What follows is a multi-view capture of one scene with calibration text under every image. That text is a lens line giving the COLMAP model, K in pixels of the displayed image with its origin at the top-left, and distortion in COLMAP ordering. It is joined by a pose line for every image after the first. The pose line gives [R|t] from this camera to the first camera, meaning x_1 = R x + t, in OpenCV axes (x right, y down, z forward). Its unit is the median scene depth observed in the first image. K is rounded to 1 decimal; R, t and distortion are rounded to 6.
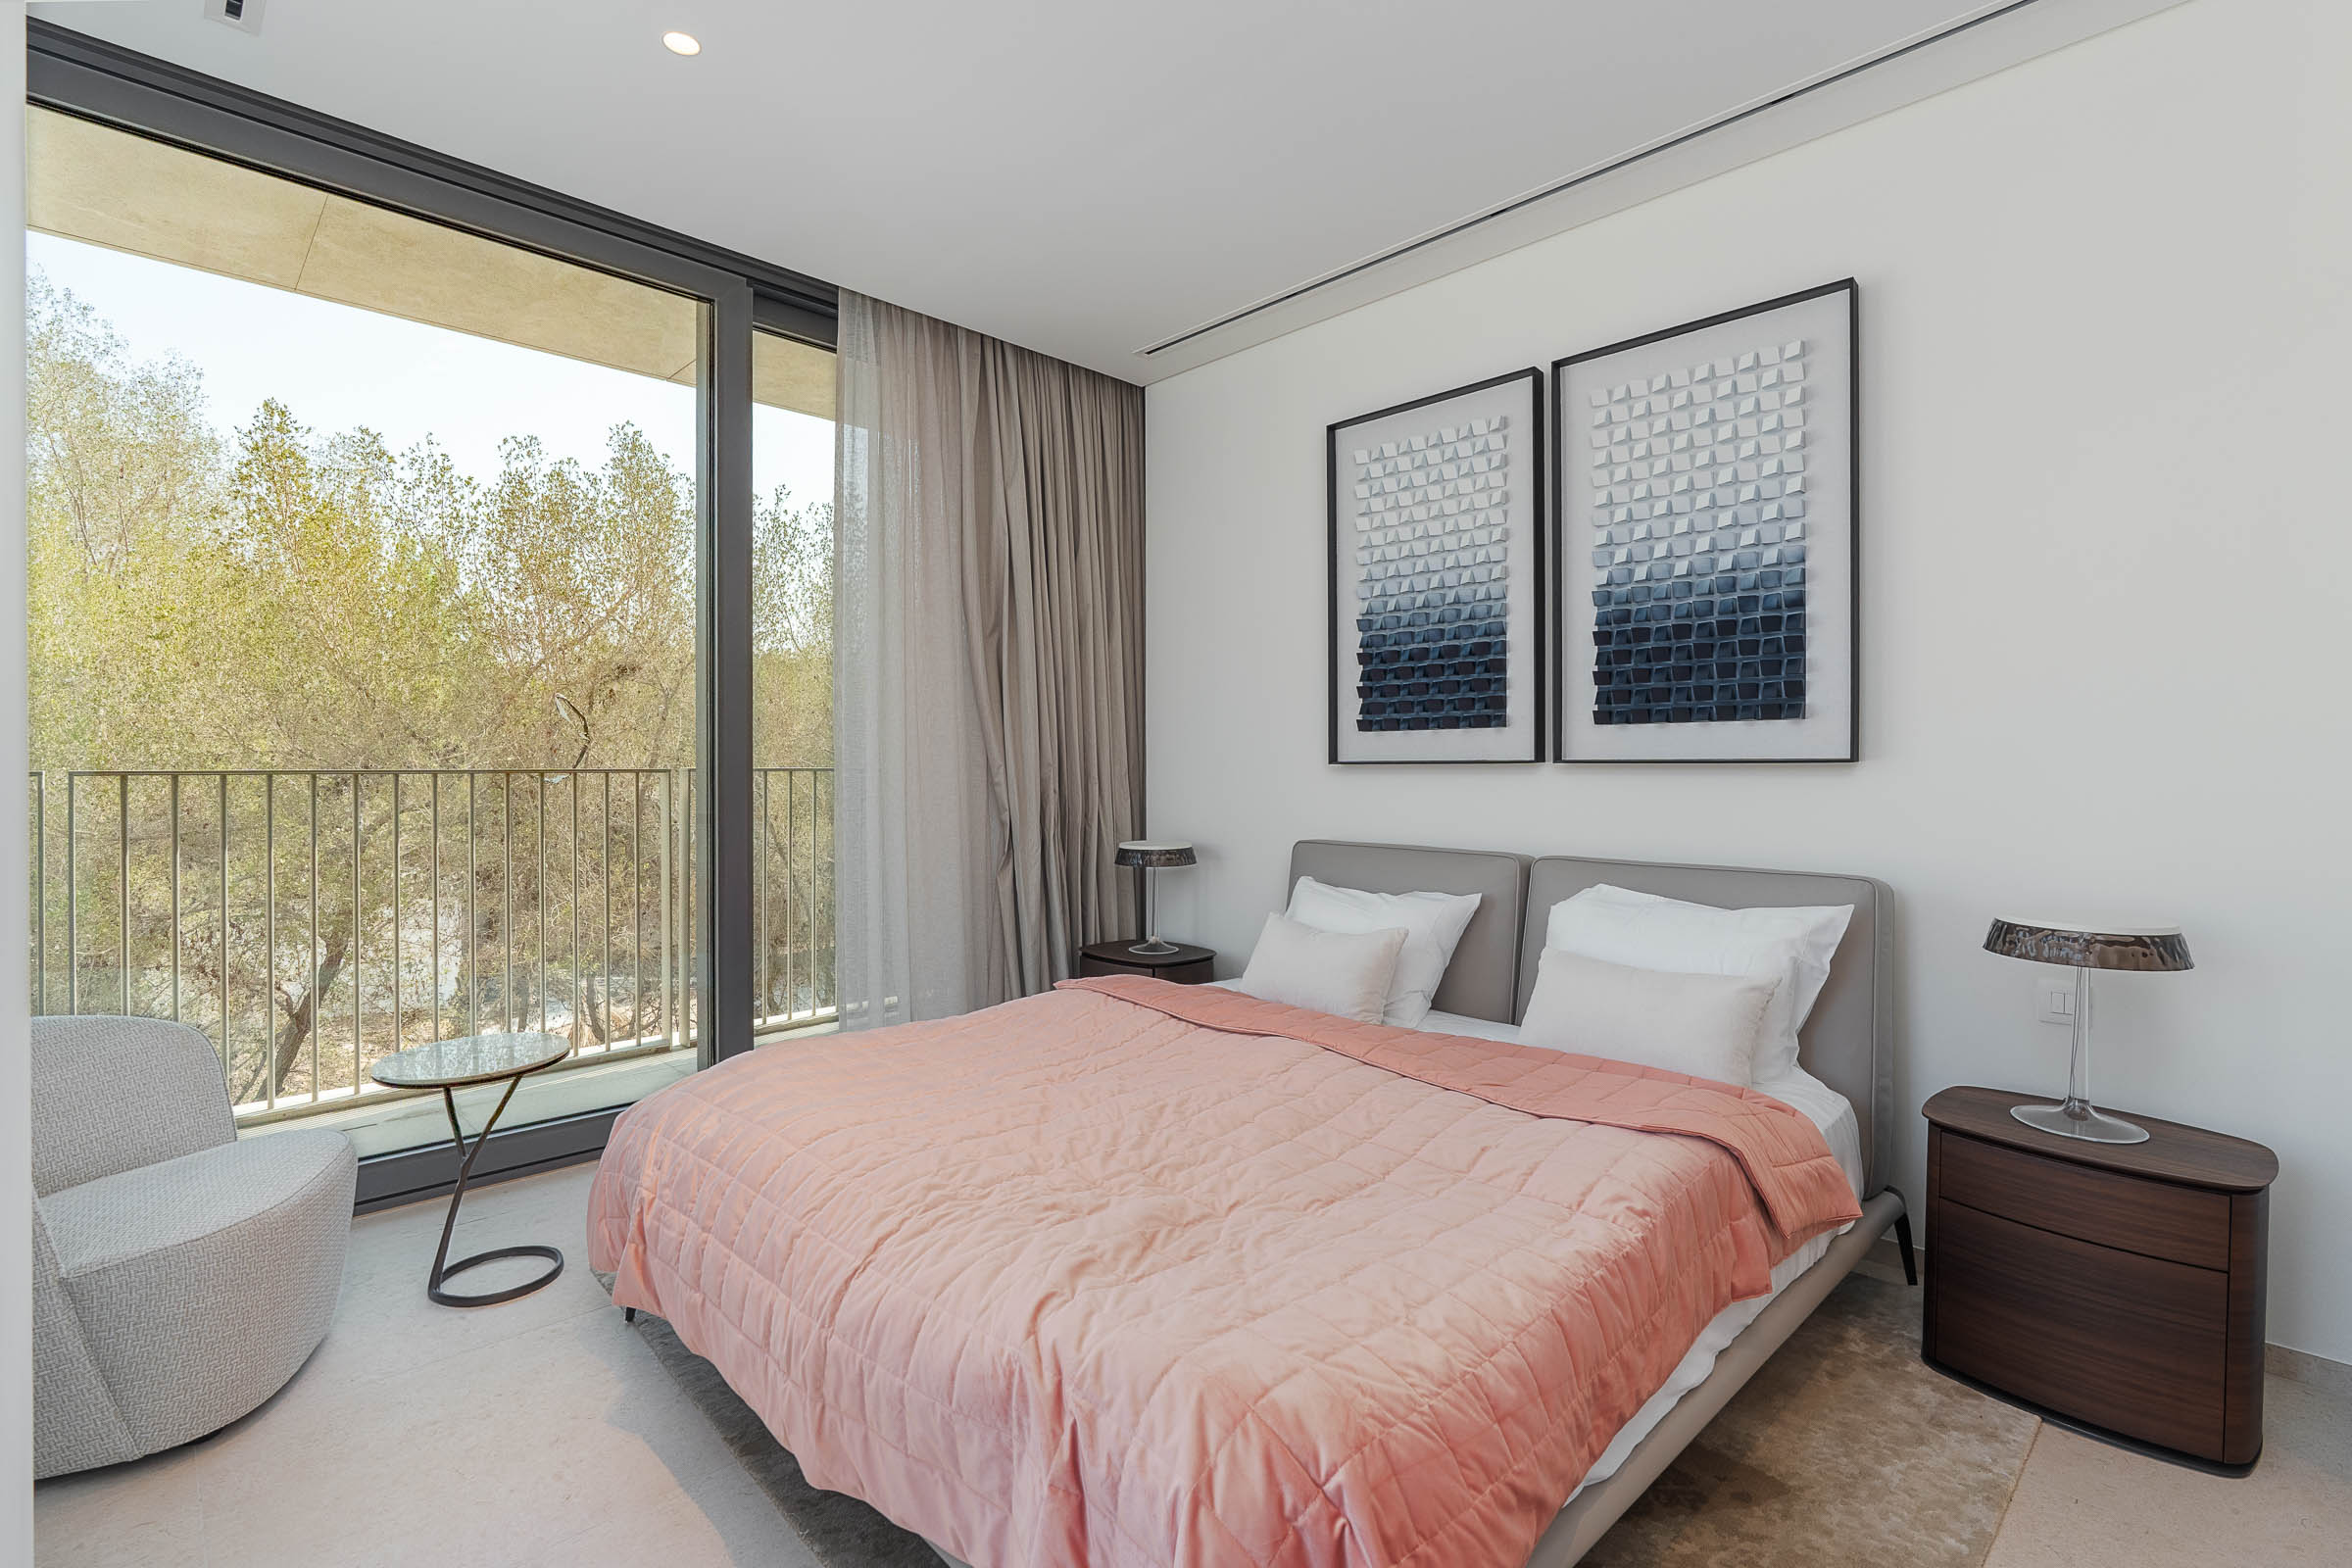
lens RADIAL K [[1062.0, 0, 1179.8], [0, 1062.0, 773.5], [0, 0, 1]] dist [-0.010297, 0.003942]
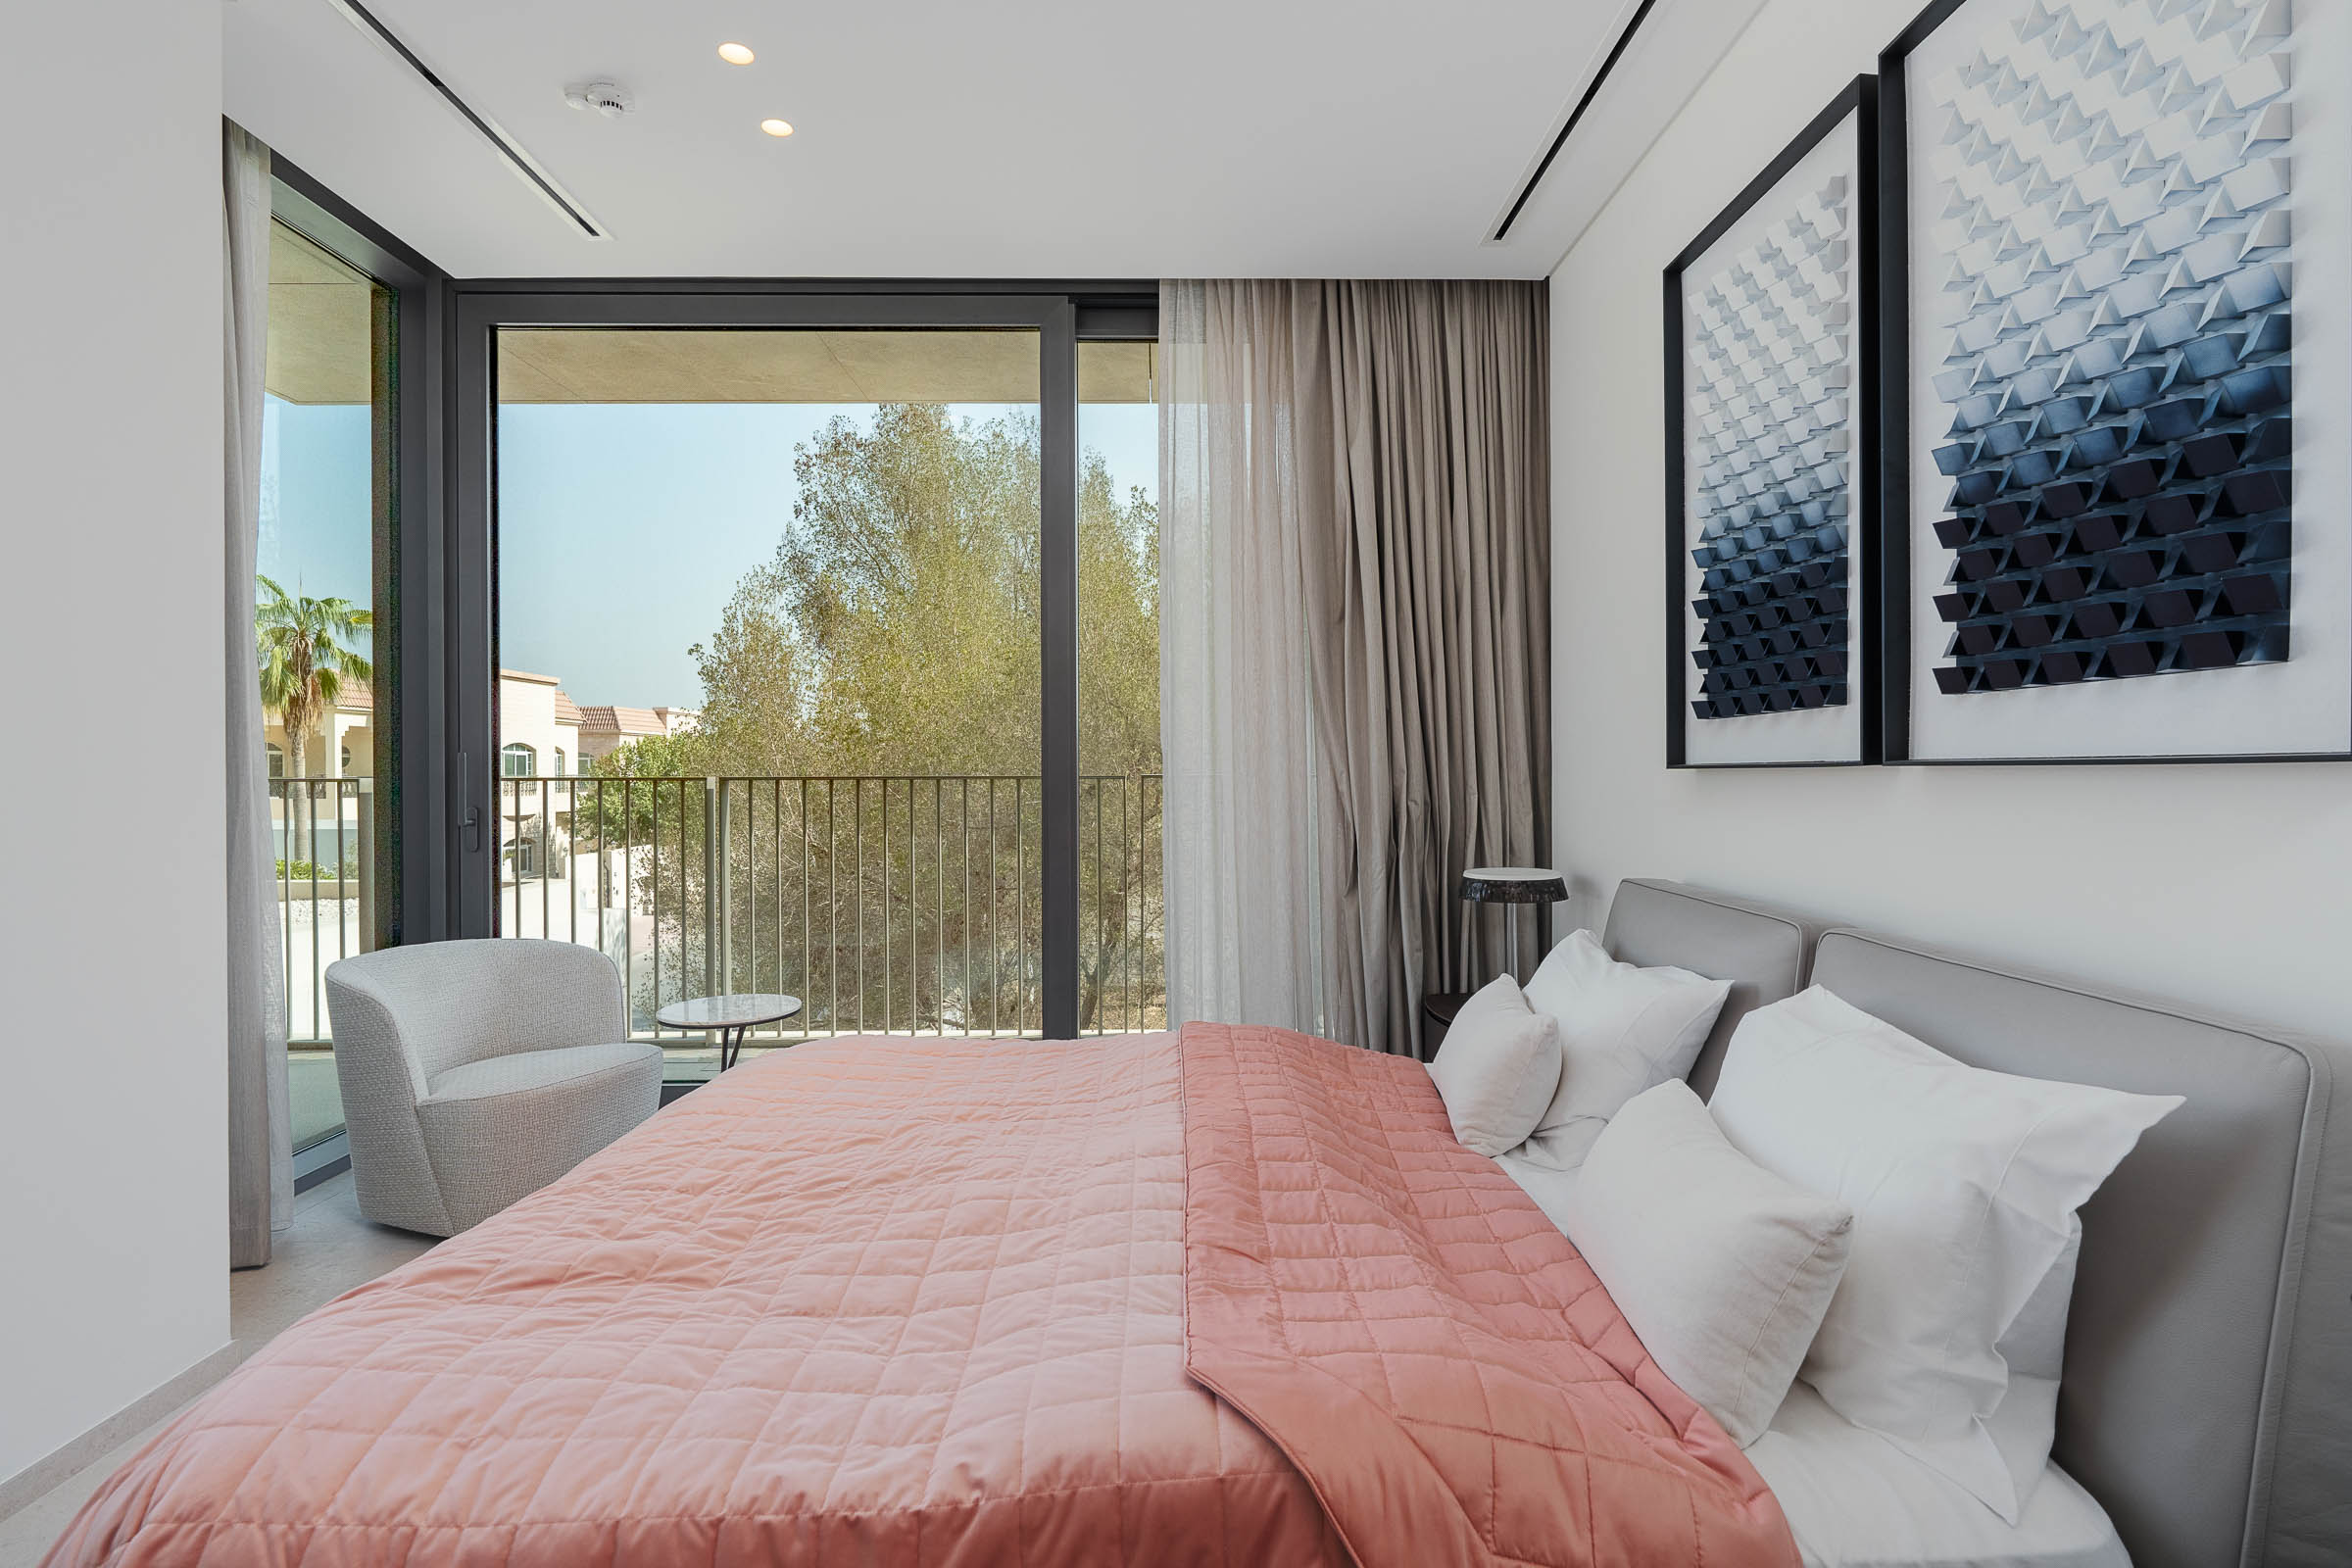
lens RADIAL K [[1157.6, 0, 1172.4], [0, 1157.6, 772.3], [0, 0, 1]] dist [0.000502, 0.001380]
pose [[0.724391, -0.002604, -0.689384, 0.486151], [-0.001575, 0.999984, -0.005432, -0.002119], [0.689387, 0.005021, 0.724376, 0.281298]]
